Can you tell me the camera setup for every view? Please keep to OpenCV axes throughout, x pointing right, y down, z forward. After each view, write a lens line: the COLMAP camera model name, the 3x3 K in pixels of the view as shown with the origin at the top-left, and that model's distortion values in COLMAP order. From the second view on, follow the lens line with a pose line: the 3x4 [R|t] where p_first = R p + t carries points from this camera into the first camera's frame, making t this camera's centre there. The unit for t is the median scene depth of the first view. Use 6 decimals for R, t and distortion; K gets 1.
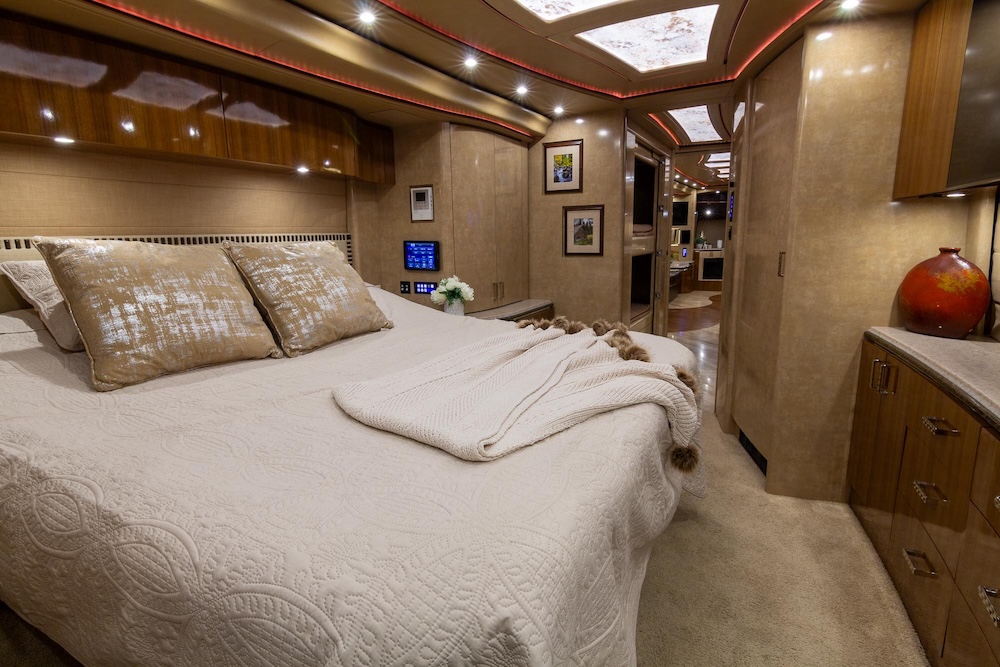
lens RADIAL K [[505.7, 0, 501.7], [0, 505.7, 331.6], [0, 0, 1]] dist [-0.003616, 0.002550]
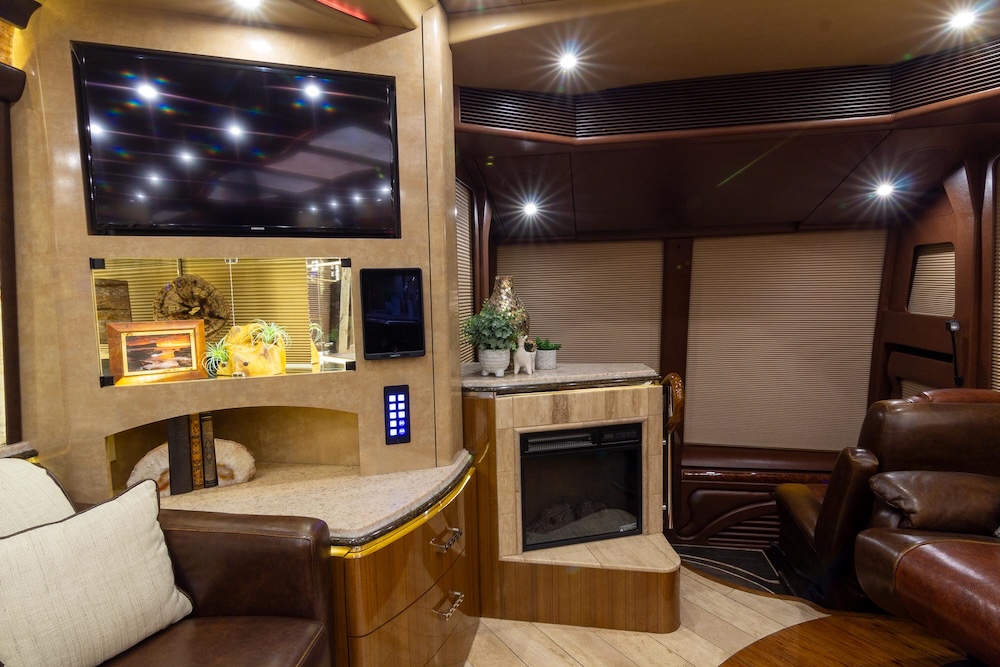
lens RADIAL K [[505.7, 0, 501.7], [0, 505.7, 331.6], [0, 0, 1]] dist [-0.003616, 0.002550]
pose [[0.949833, -0.023520, 0.311872, 0.341435], [0.059850, 0.992409, -0.107436, -0.161527], [-0.306978, 0.120712, 0.944030, 0.836762]]
